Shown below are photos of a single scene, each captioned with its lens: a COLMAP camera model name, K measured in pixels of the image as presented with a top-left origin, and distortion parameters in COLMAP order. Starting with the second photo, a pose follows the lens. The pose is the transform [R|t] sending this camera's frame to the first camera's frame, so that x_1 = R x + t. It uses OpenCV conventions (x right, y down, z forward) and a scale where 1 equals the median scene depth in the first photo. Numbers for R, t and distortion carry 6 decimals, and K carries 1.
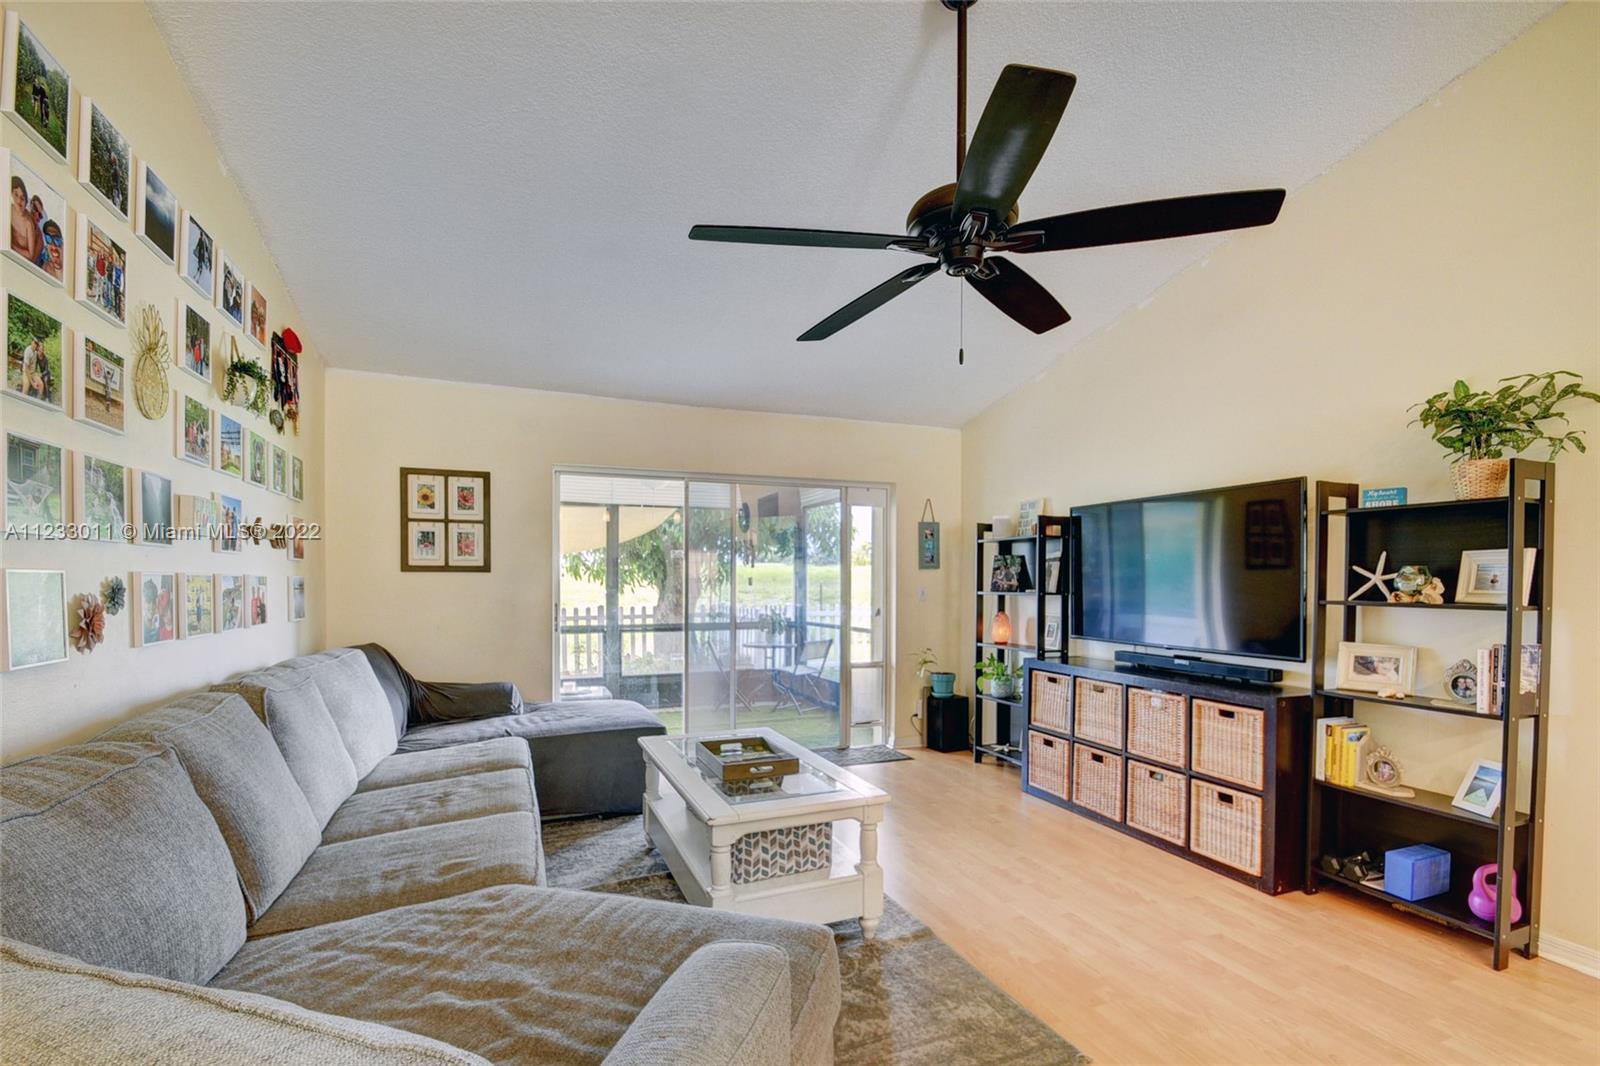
lens RADIAL K [[706.9, 0, 790.4], [0, 706.9, 586.7], [0, 0, 1]] dist [0.014928, -0.014226]
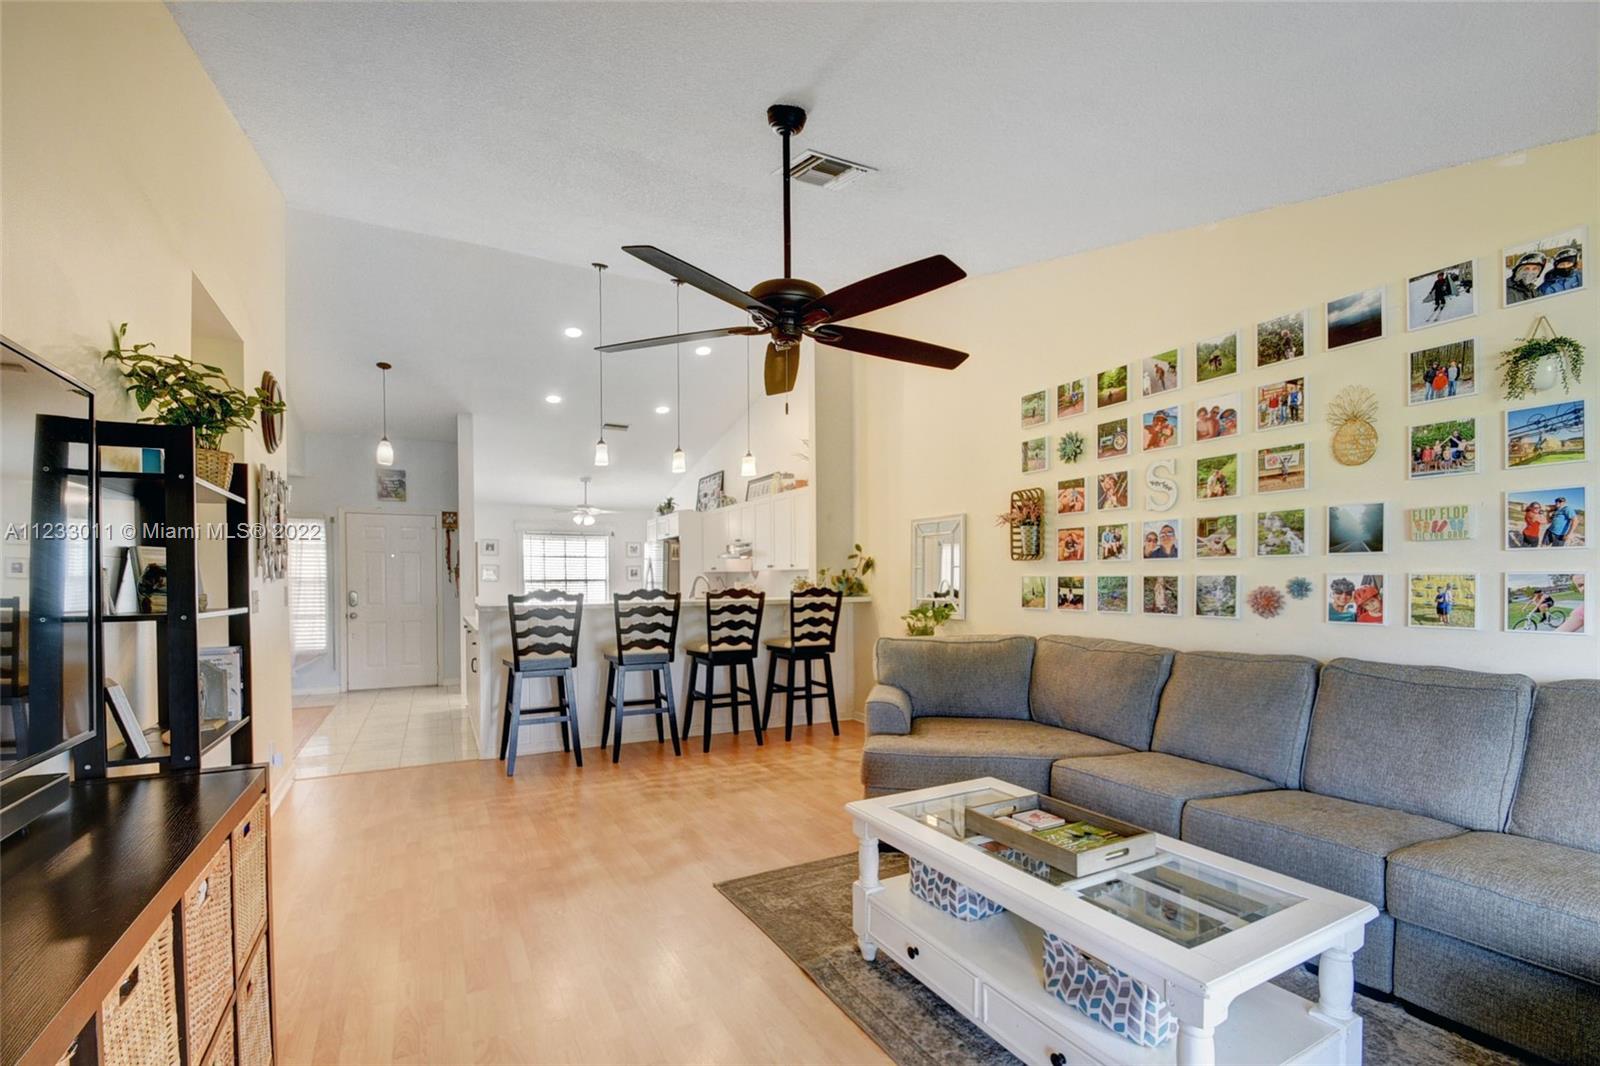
lens RADIAL K [[706.9, 0, 790.4], [0, 706.9, 586.7], [0, 0, 1]] dist [0.014928, -0.014226]
pose [[-0.993805, 0.003317, -0.111090, 0.228422], [0.001309, 0.999835, 0.018141, -0.012738], [0.111131, 0.017883, -0.993645, 1.378161]]
